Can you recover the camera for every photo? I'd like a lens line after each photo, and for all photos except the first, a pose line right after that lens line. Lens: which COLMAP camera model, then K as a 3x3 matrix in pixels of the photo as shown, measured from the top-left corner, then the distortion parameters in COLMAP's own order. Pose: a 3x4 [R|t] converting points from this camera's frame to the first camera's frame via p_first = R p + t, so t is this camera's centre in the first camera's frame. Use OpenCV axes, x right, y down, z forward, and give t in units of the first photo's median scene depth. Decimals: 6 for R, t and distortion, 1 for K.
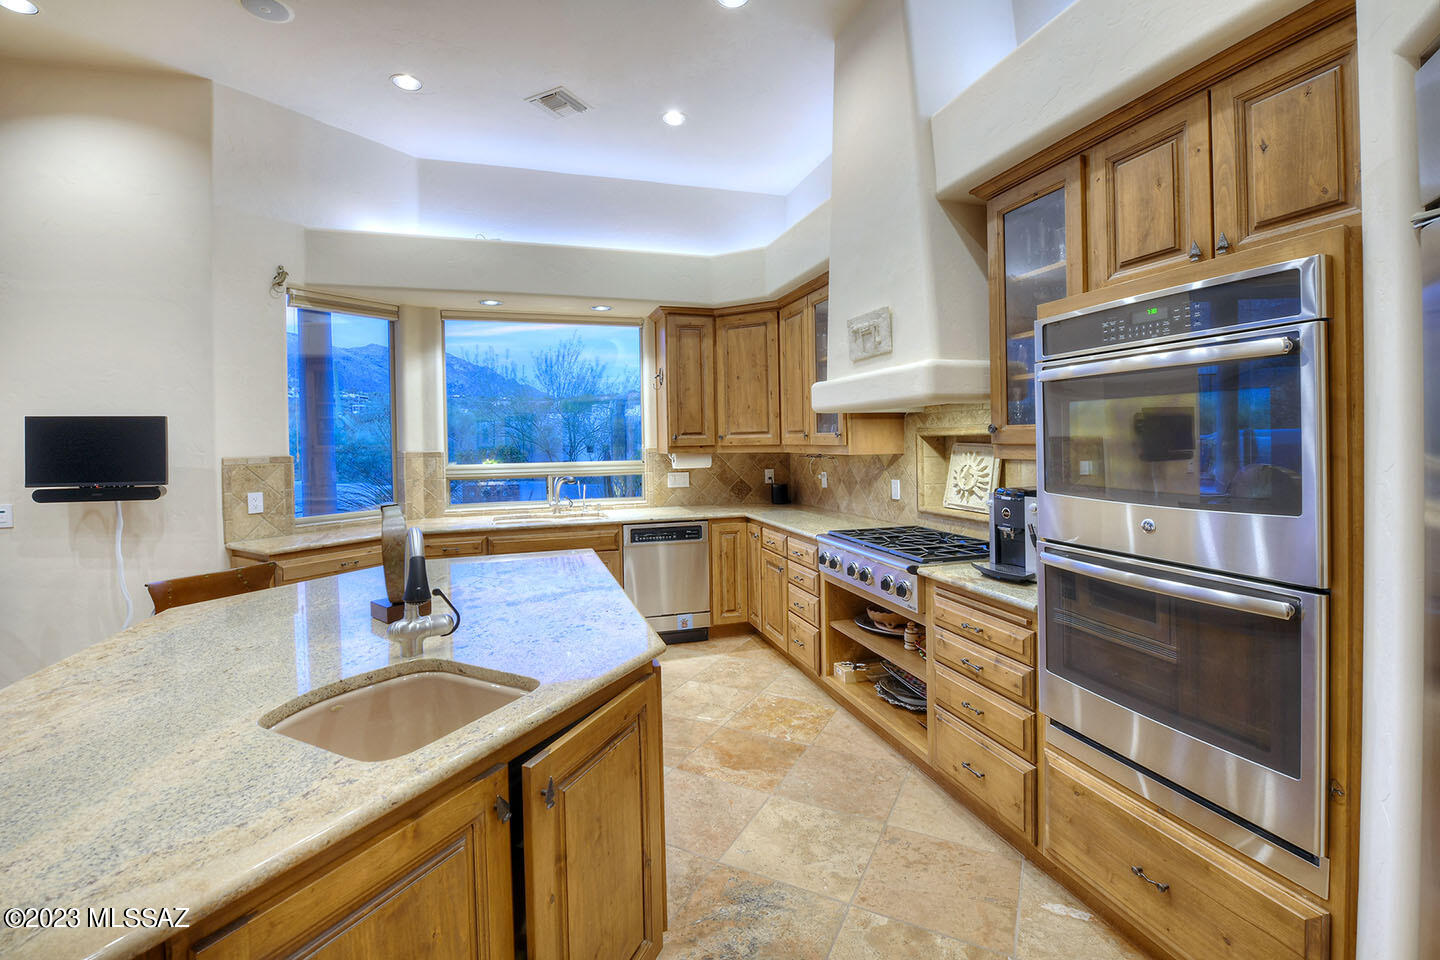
lens RADIAL K [[658.1, 0, 719.9], [0, 658.1, 453.3], [0, 0, 1]] dist [-0.012499, -0.003158]
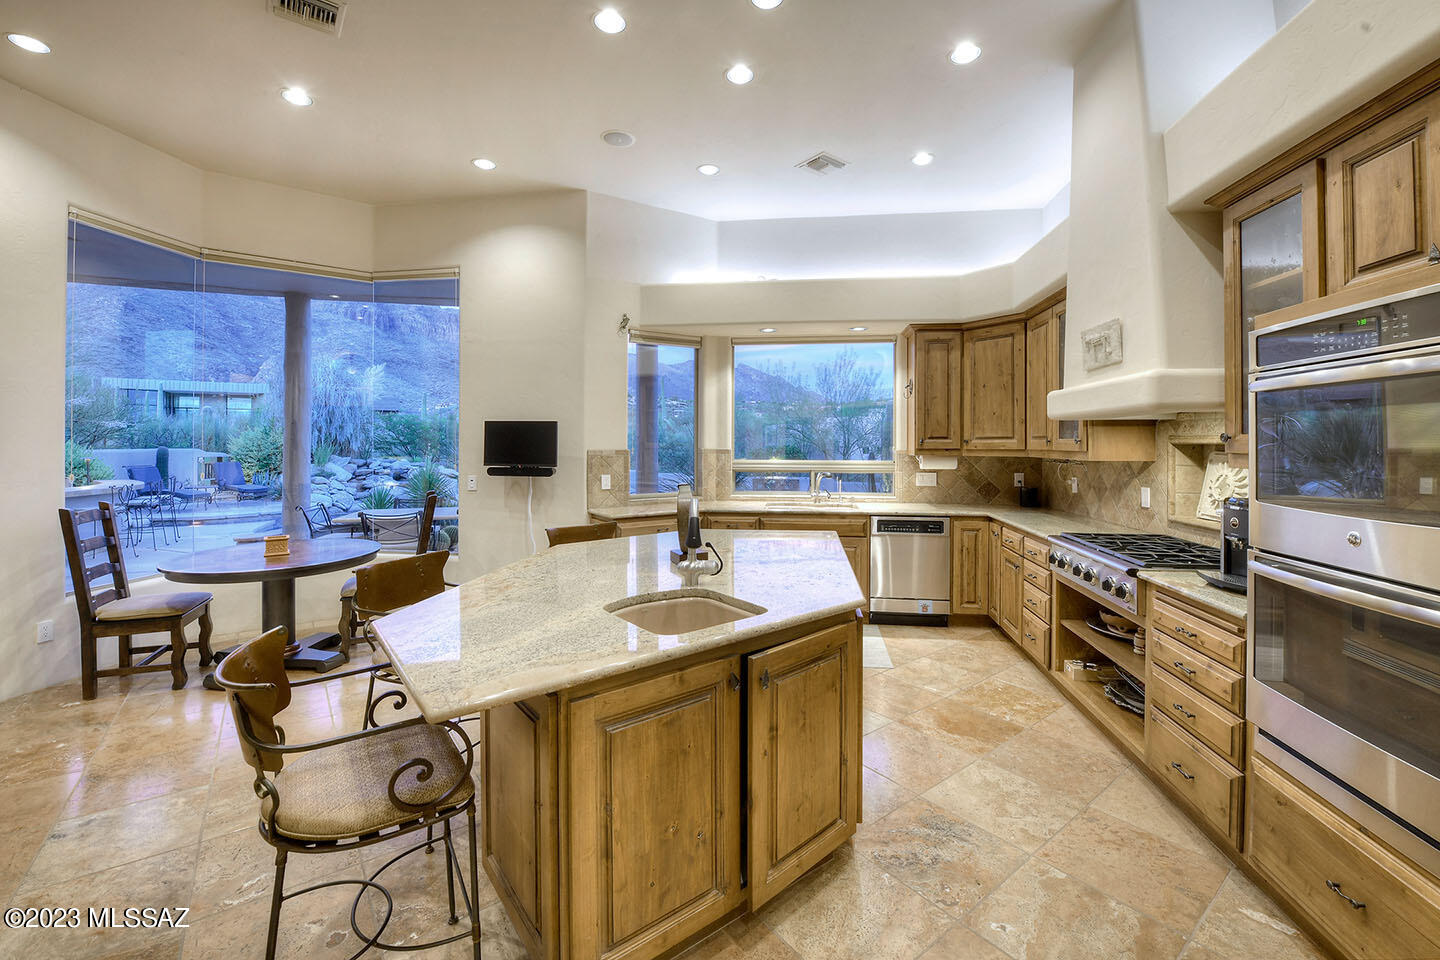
lens RADIAL K [[607.5, 0, 720.7], [0, 607.5, 449.8], [0, 0, 1]] dist [-0.015985, -0.003010]
pose [[0.907259, 0.022497, -0.419969, 0.077390], [-0.025387, 0.999677, -0.001293, 0.001093], [0.419804, 0.011835, 0.907537, -0.106870]]
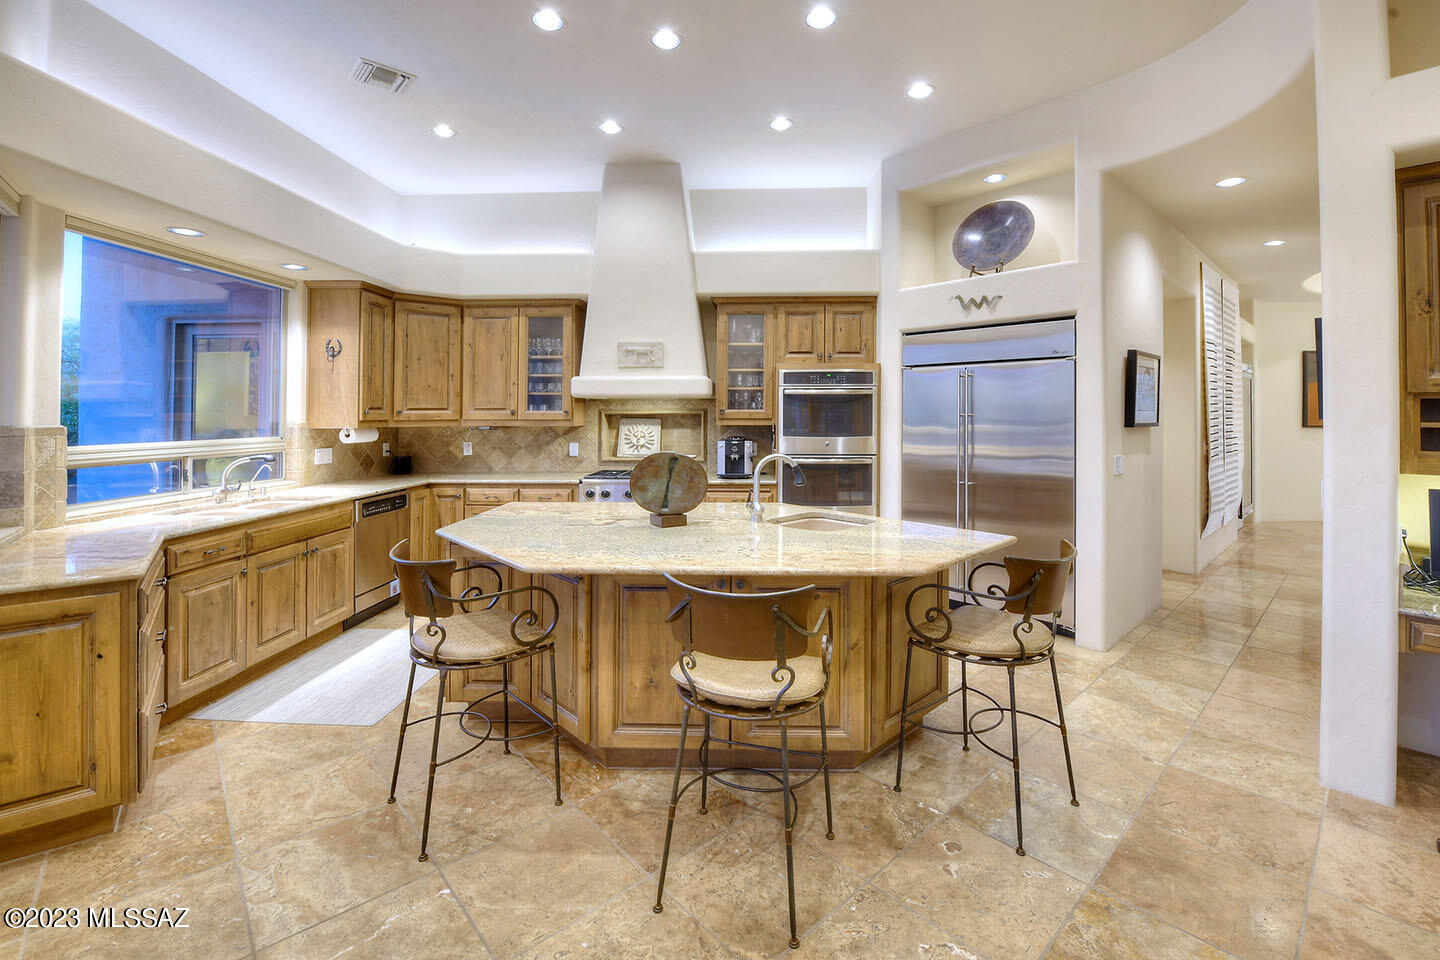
lens RADIAL K [[607.5, 0, 732.3], [0, 607.5, 417.2], [0, 0, 1]] dist [-0.015985, -0.003010]
pose [[0.329135, 0.010406, 0.944226, -1.078721], [0.016285, 0.999728, -0.016694, 0.012176], [-0.944143, 0.020871, 0.328876, 0.234786]]
